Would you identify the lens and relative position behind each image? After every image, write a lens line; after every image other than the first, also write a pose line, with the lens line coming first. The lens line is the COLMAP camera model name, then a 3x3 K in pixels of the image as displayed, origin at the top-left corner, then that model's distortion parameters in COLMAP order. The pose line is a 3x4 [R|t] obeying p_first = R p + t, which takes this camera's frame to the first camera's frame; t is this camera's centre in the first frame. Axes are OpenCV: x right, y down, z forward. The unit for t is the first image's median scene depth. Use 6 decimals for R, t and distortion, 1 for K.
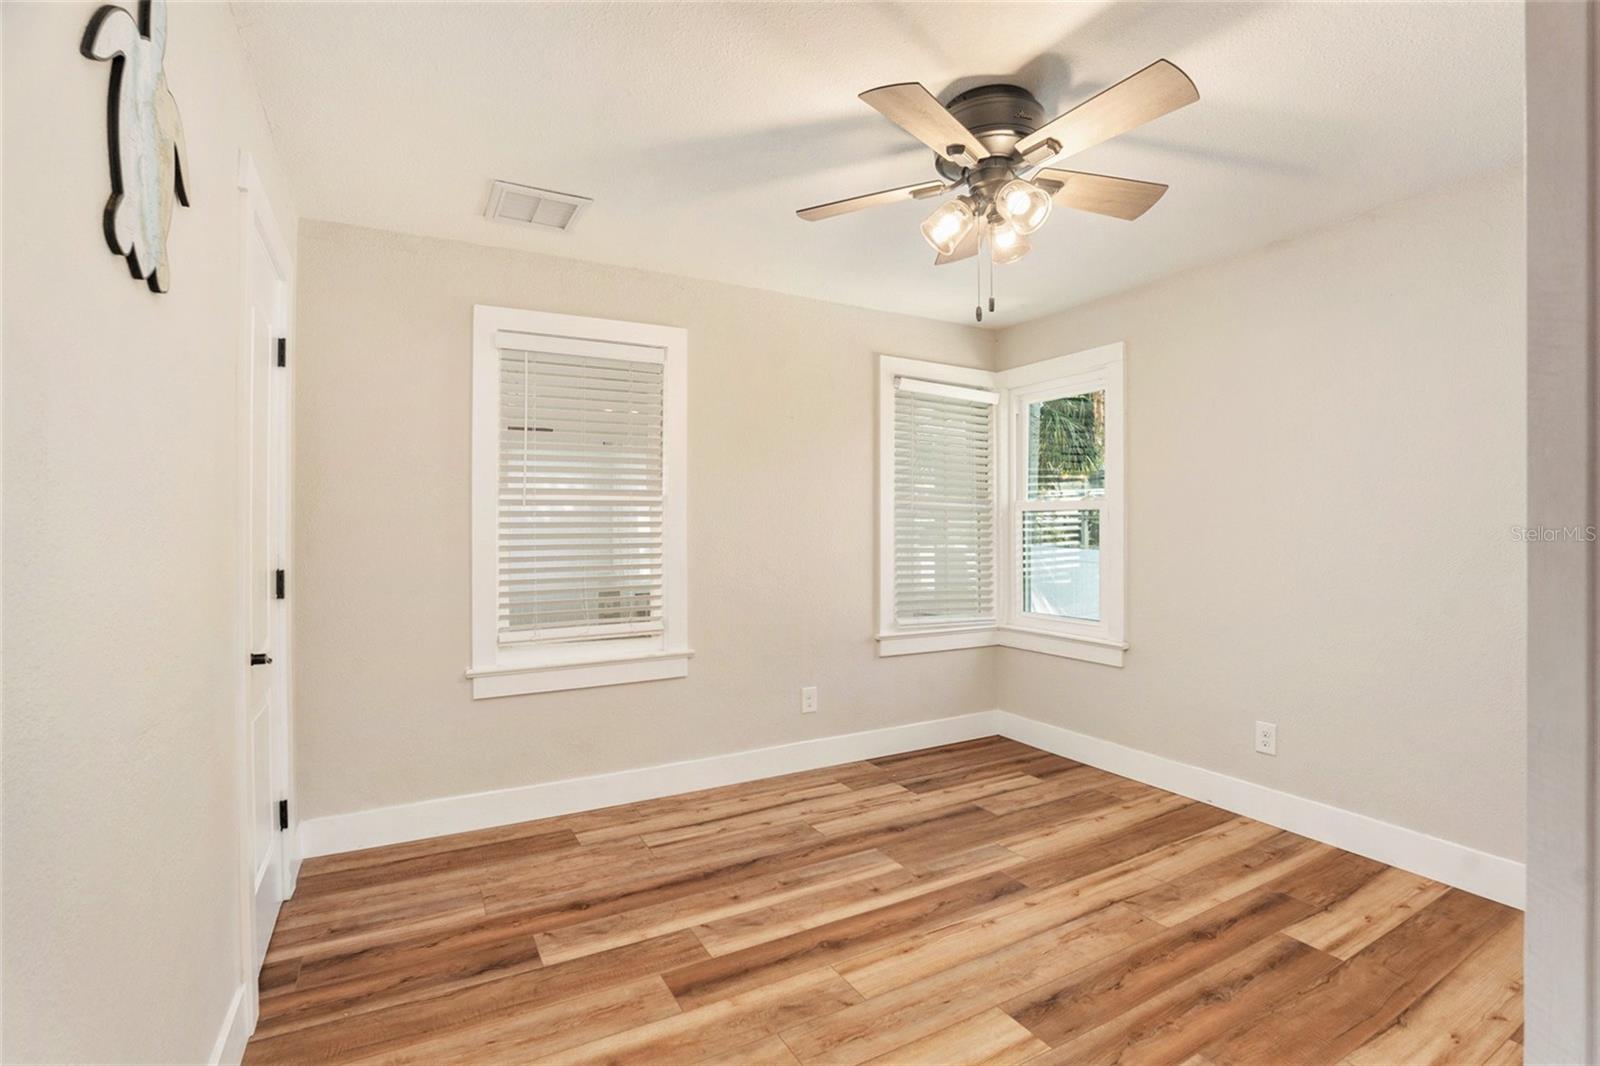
lens RADIAL K [[719.1, 0, 800.0], [0, 719.1, 533.0], [0, 0, 1]] dist [-0.100434, 0.061825]
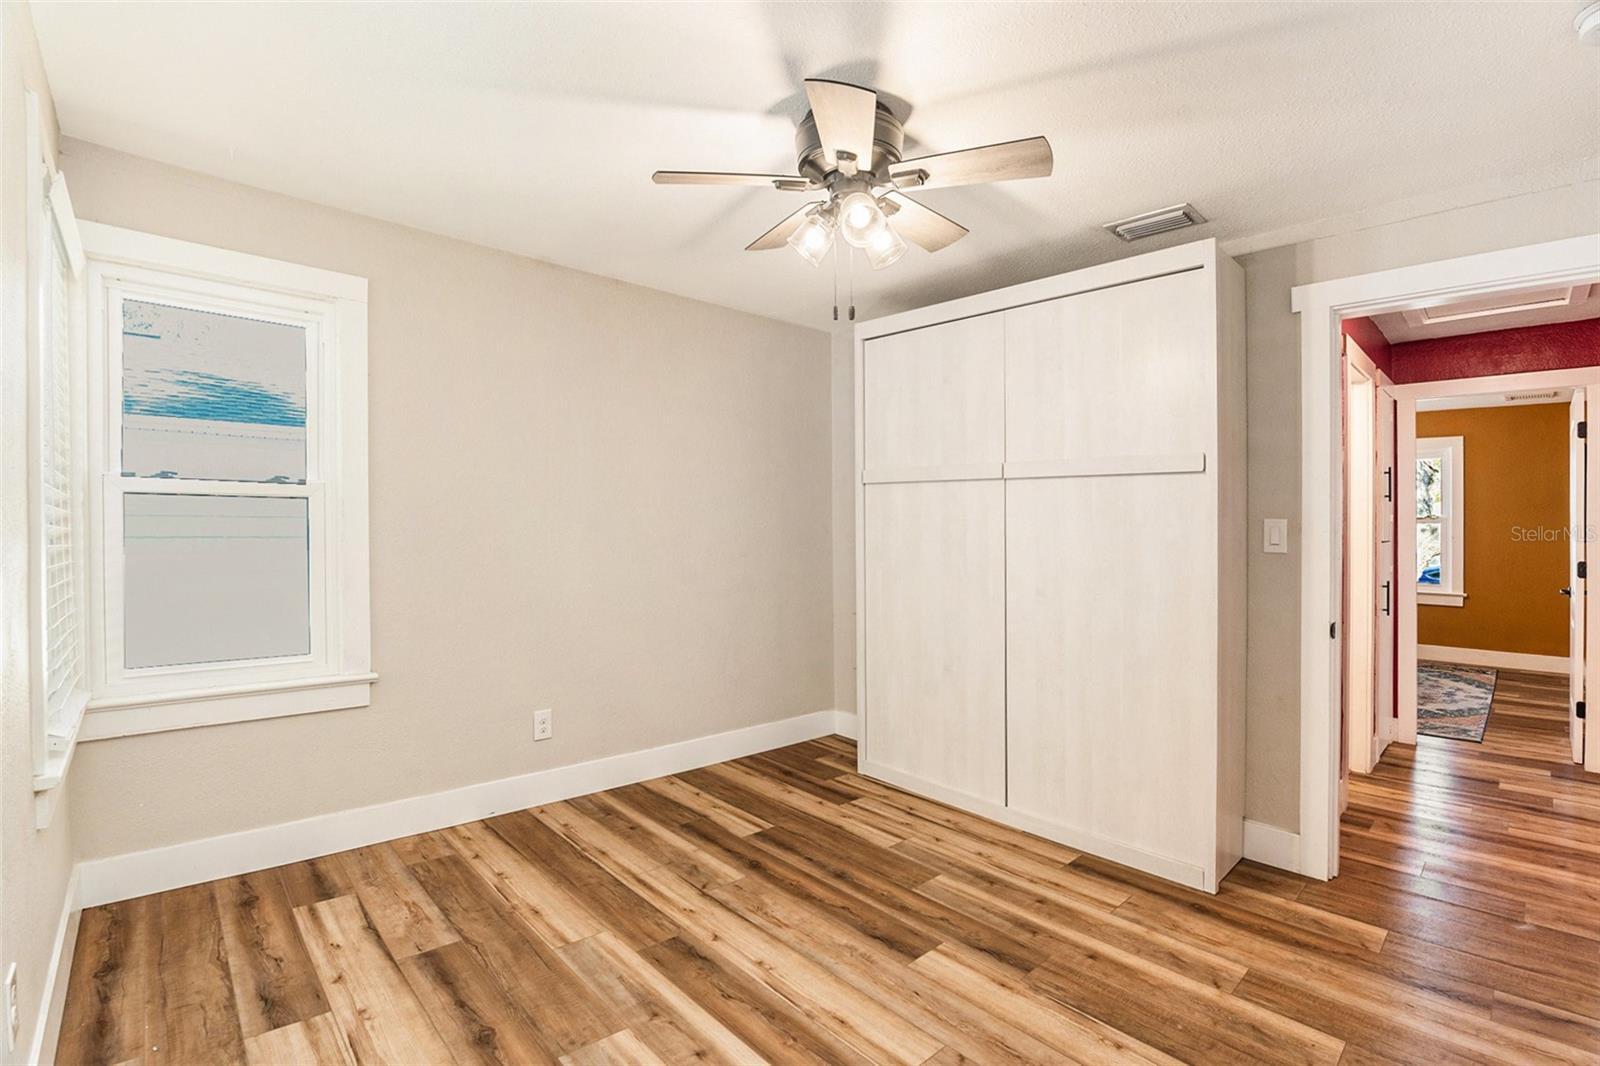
lens RADIAL K [[730.9, 0, 797.4], [0, 730.9, 529.6], [0, 0, 1]] dist [-0.062402, 0.011172]
pose [[-0.188607, -0.009709, 0.982005, -0.509586], [-0.004622, 0.999949, 0.008999, -0.011973], [-0.982042, -0.002842, -0.188642, 0.895523]]
